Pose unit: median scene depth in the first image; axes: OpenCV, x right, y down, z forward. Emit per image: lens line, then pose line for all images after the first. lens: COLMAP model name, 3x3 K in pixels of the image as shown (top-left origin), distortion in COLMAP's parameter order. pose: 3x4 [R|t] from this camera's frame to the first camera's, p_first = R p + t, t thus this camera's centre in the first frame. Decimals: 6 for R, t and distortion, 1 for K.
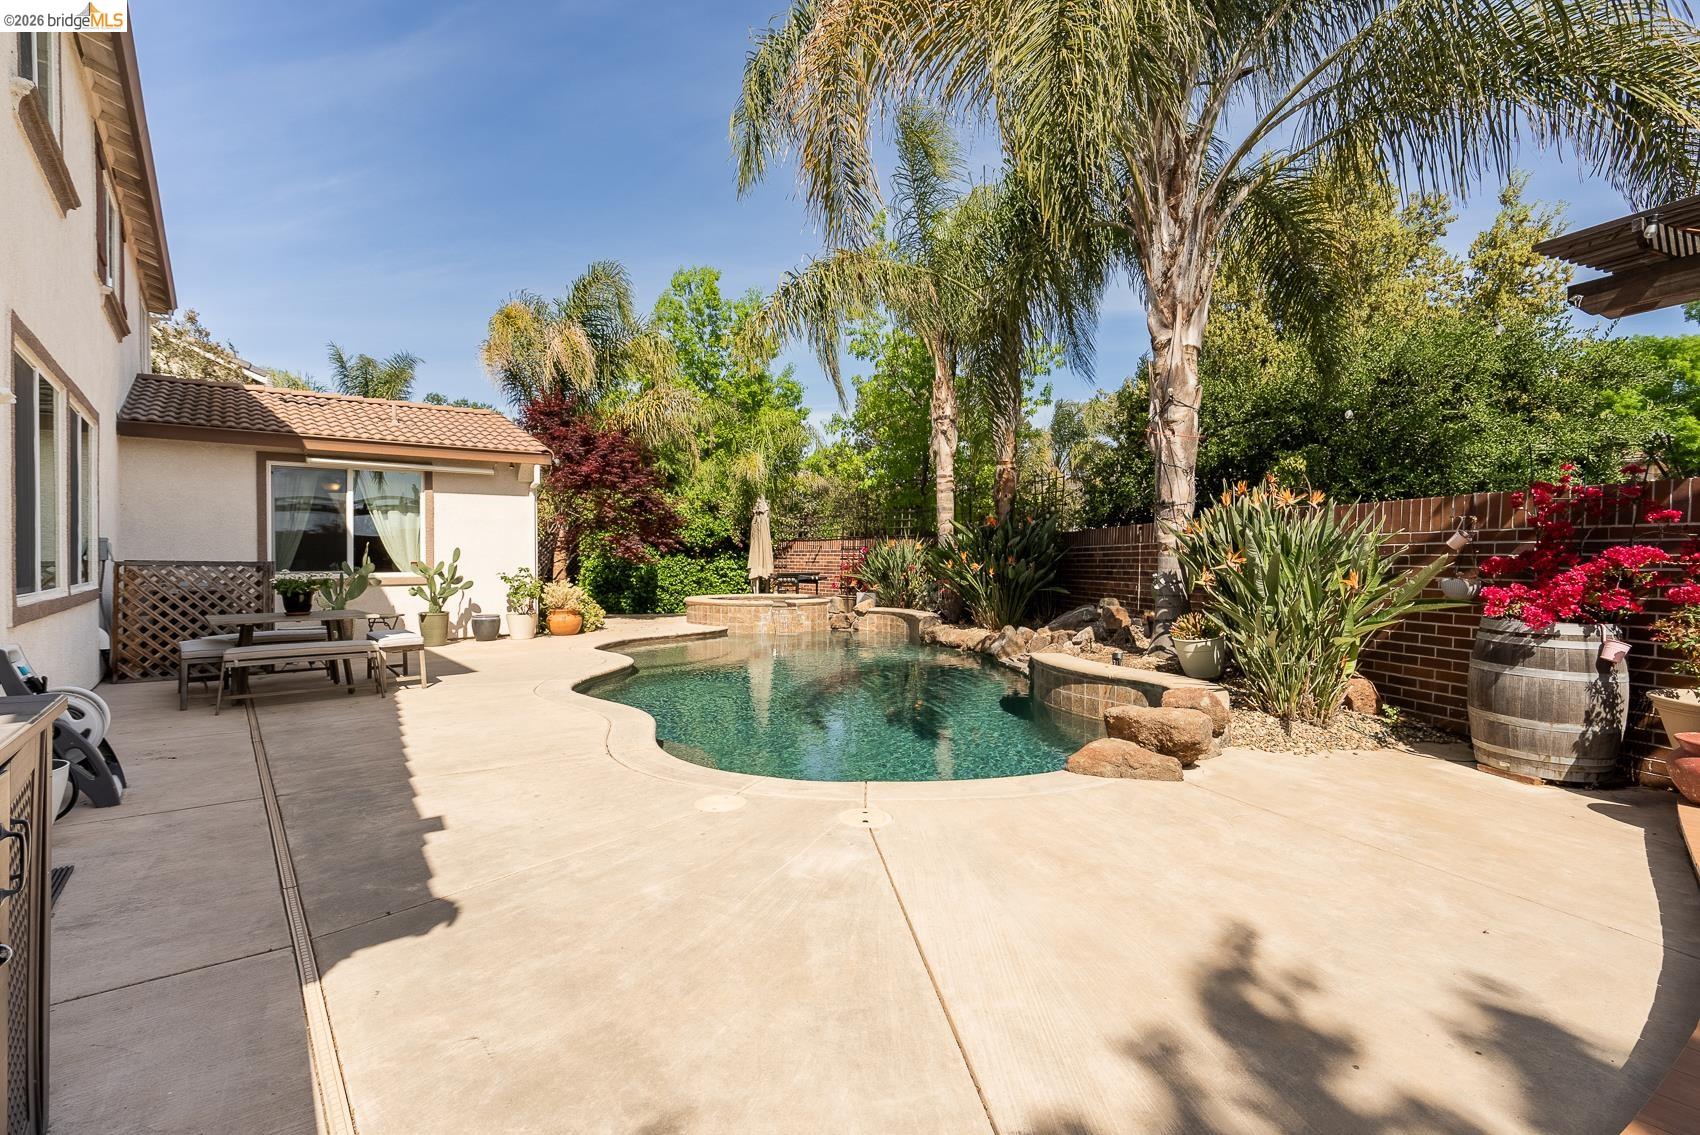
lens RADIAL K [[773.8, 0, 851.2], [0, 773.8, 566.0], [0, 0, 1]] dist [-0.004711, 0.002256]
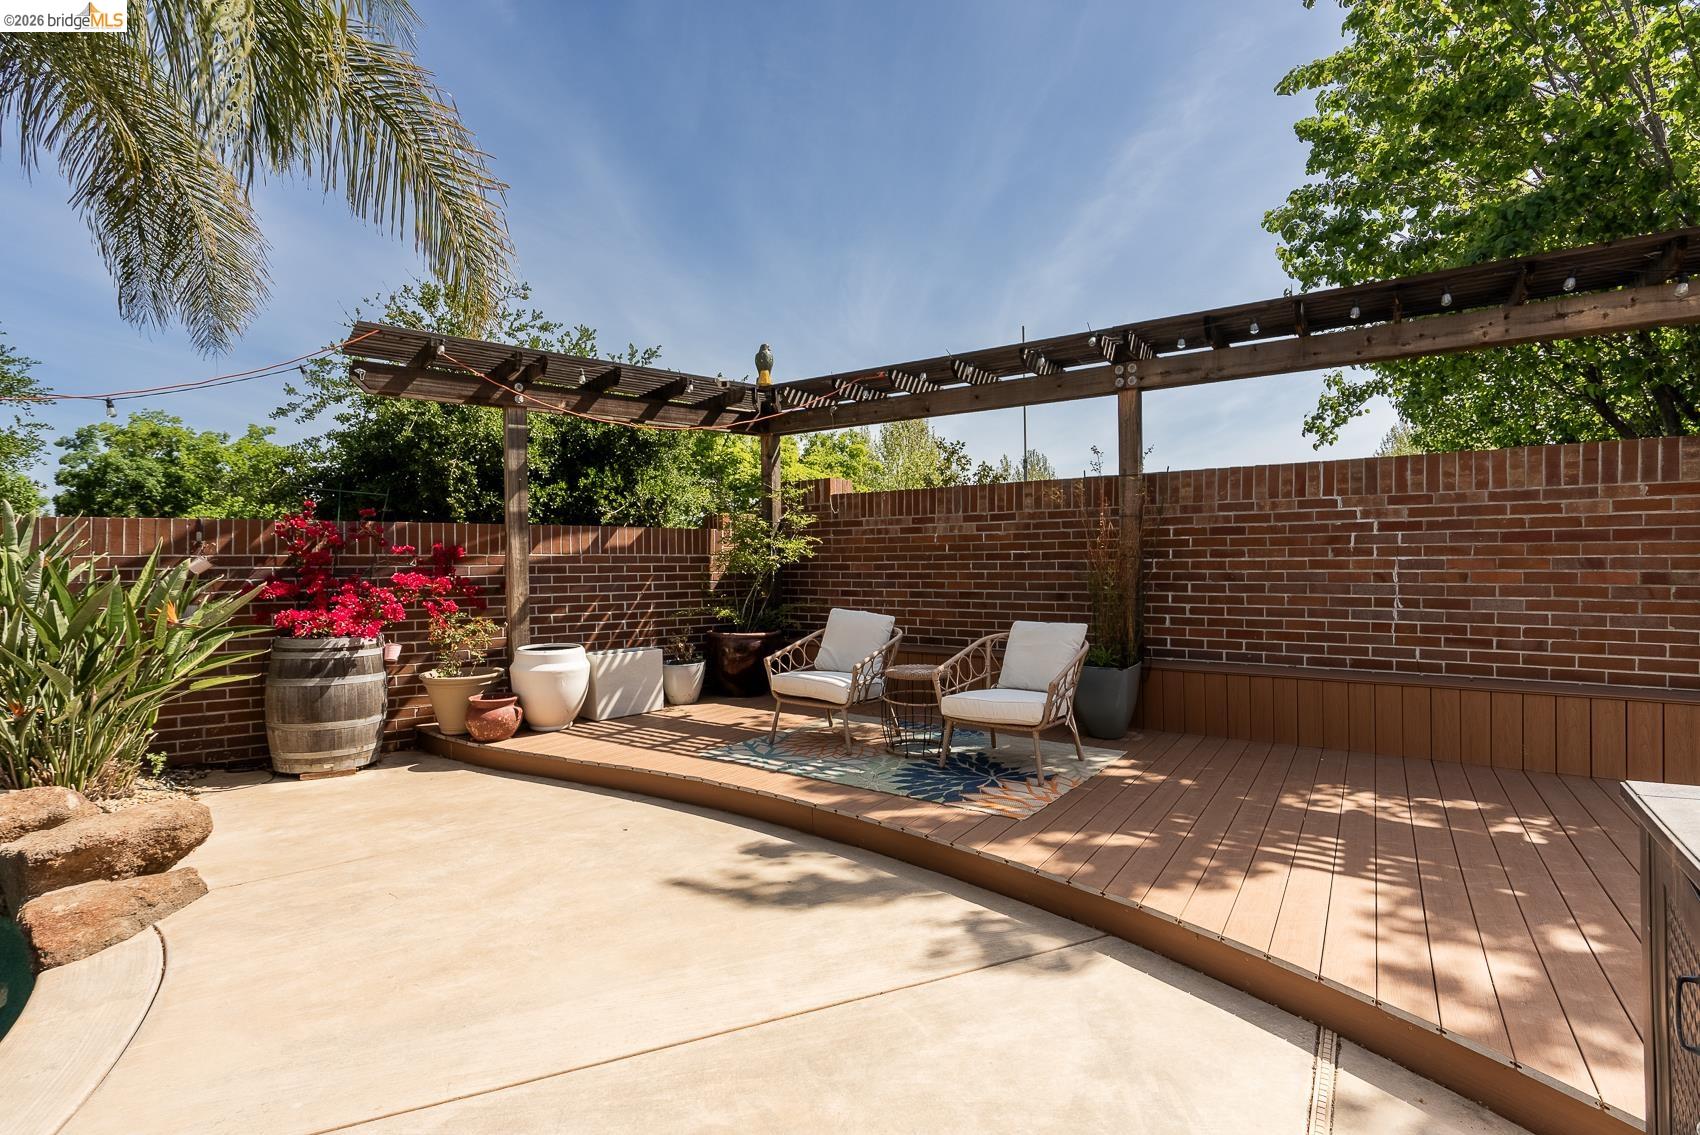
lens RADIAL K [[773.8, 0, 851.4], [0, 773.8, 567.9], [0, 0, 1]] dist [-0.004711, 0.002256]
pose [[-0.286672, -0.008172, 0.957994, -0.252773], [0.019372, 0.999710, 0.014325, -0.019049], [-0.957833, 0.022665, -0.286431, 0.326135]]
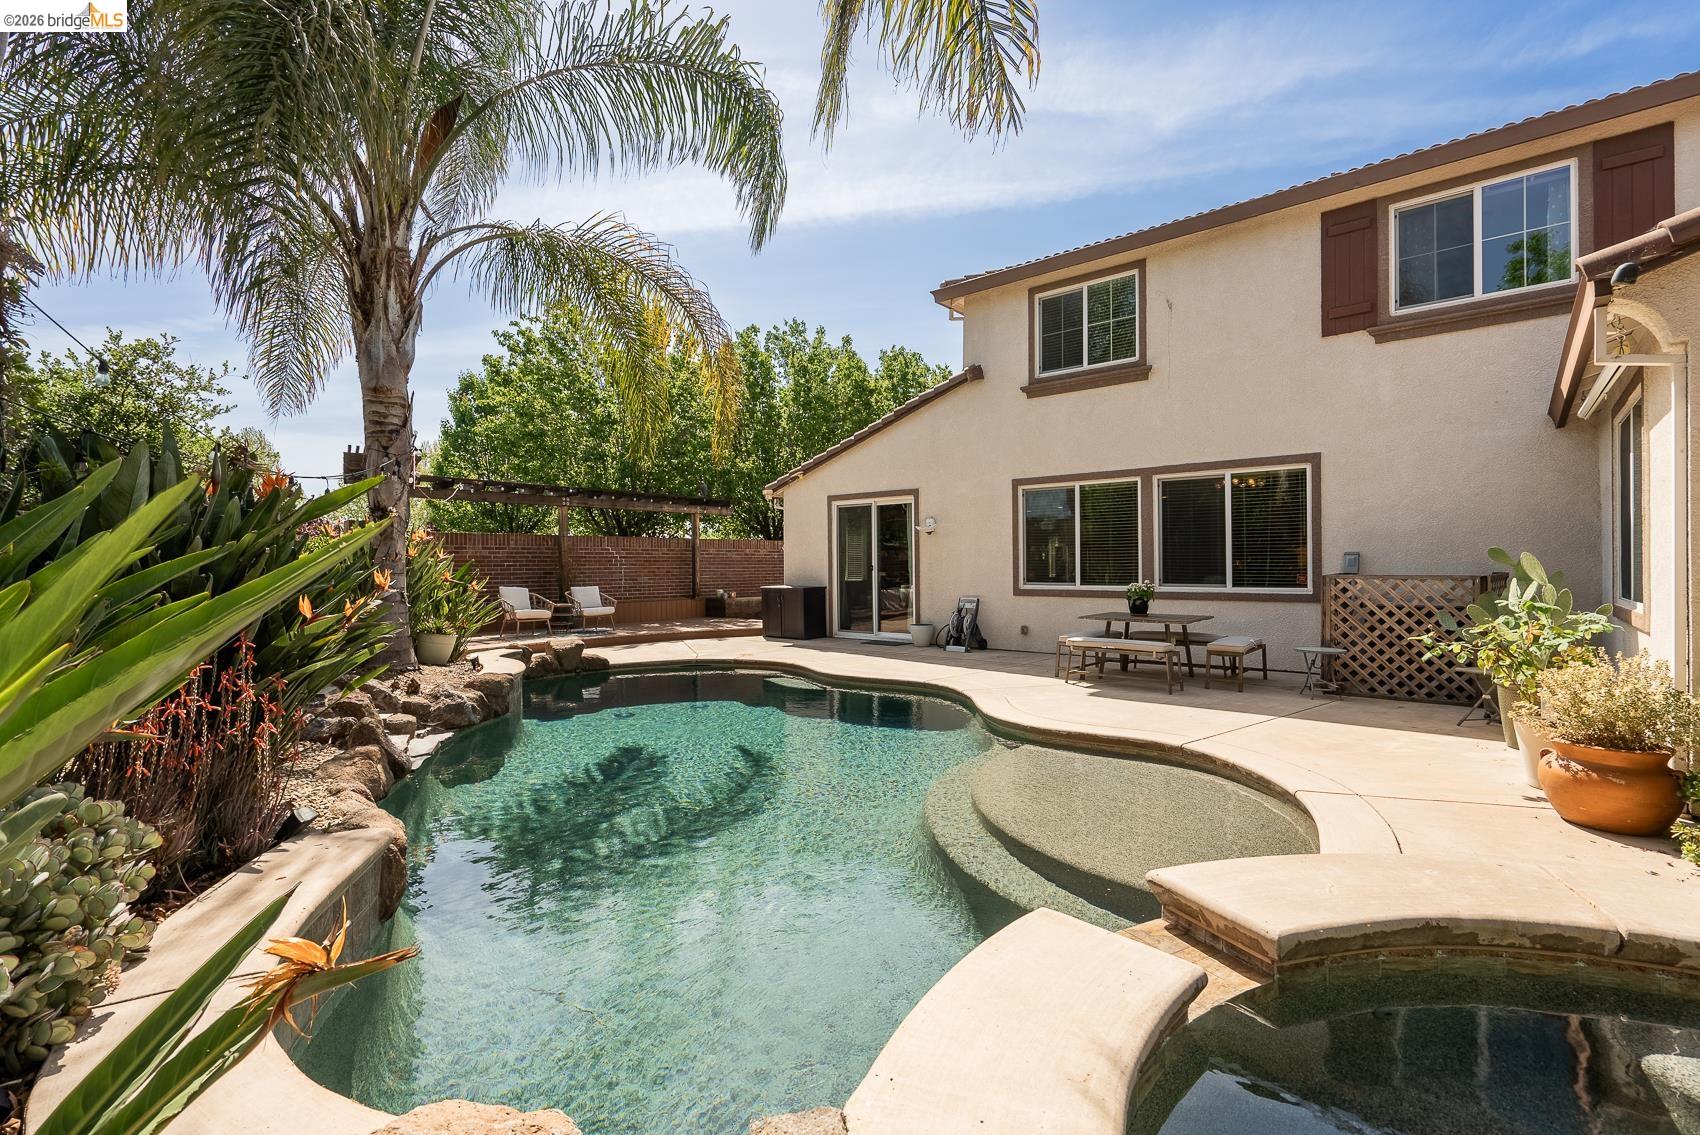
lens RADIAL K [[773.8, 0, 843.5], [0, 773.8, 565.1], [0, 0, 1]] dist [-0.004711, 0.002256]
pose [[-0.984804, 0.007315, -0.173513, -0.007833], [0.005577, 0.999929, 0.010502, -0.032946], [0.173578, 0.009375, -0.984776, 1.948523]]
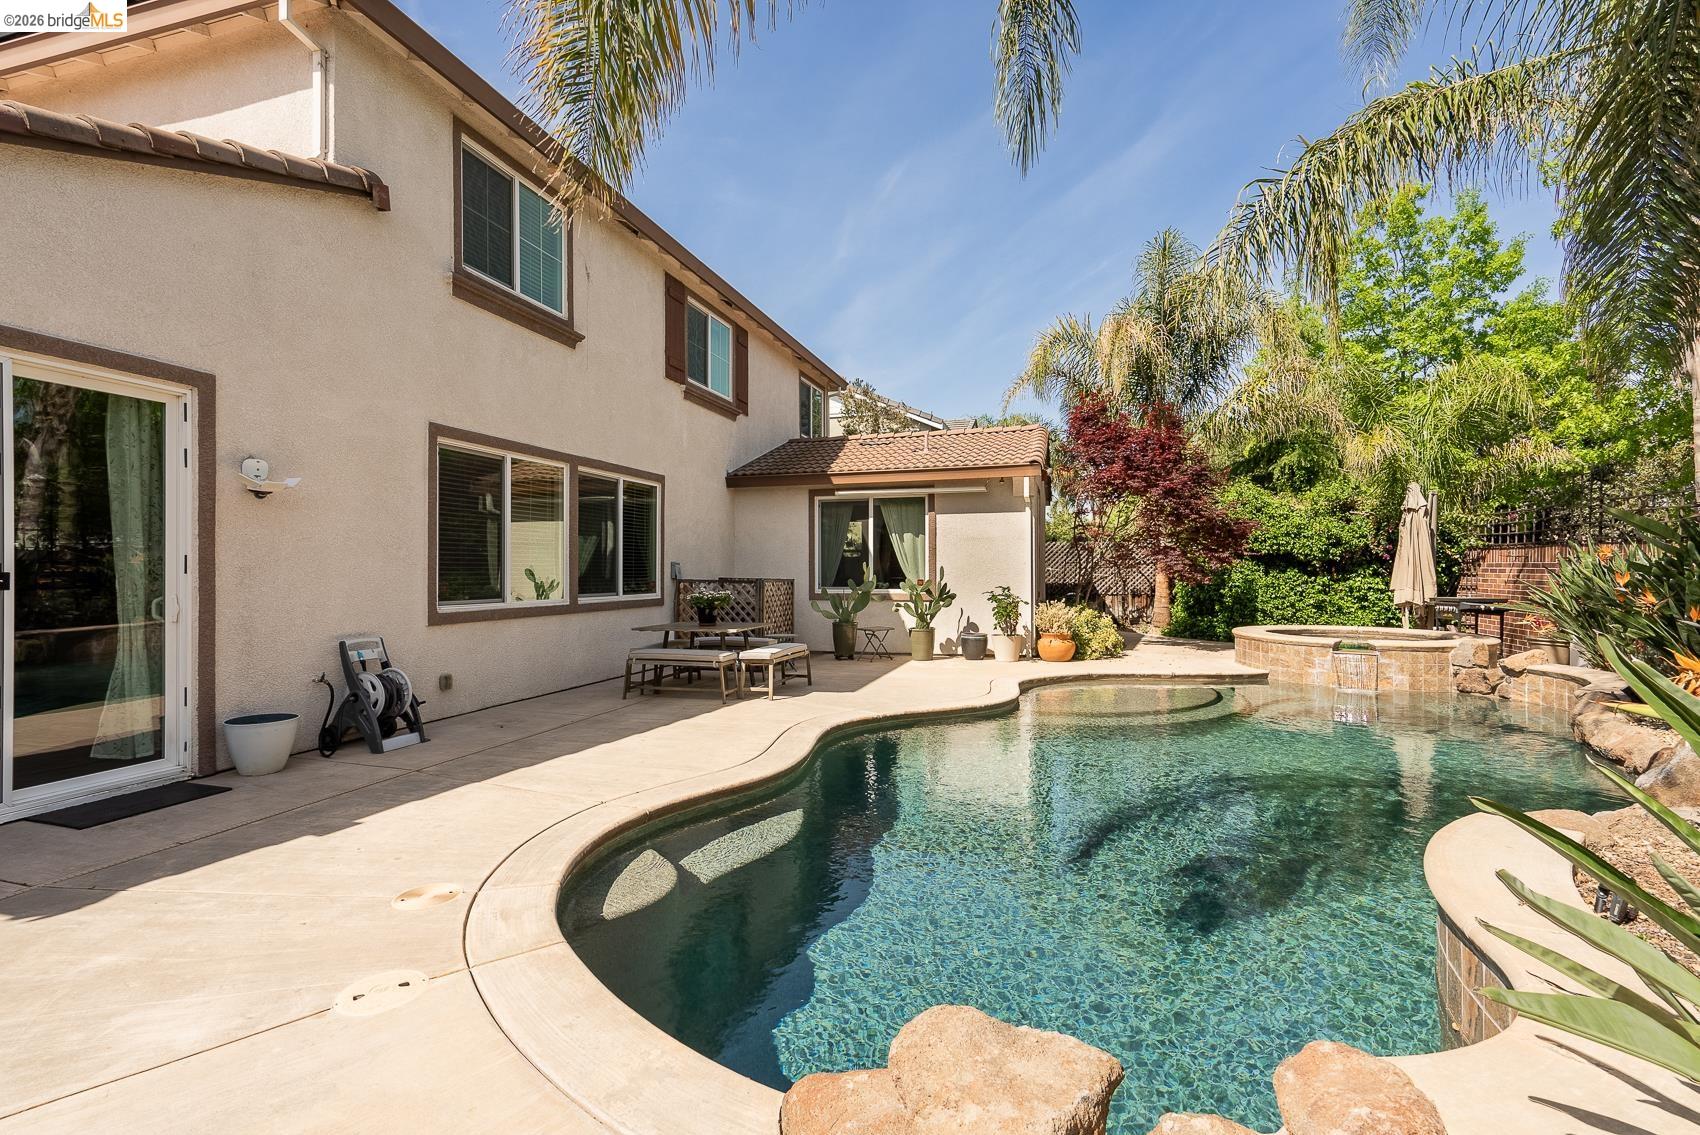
lens RADIAL K [[773.8, 0, 846.7], [0, 773.8, 562.7], [0, 0, 1]] dist [-0.004711, 0.002256]
pose [[0.571083, -0.007196, -0.820861, 0.366199], [-0.007795, 0.999869, -0.014188, -0.017576], [0.820855, 0.014501, 0.570952, 0.434894]]
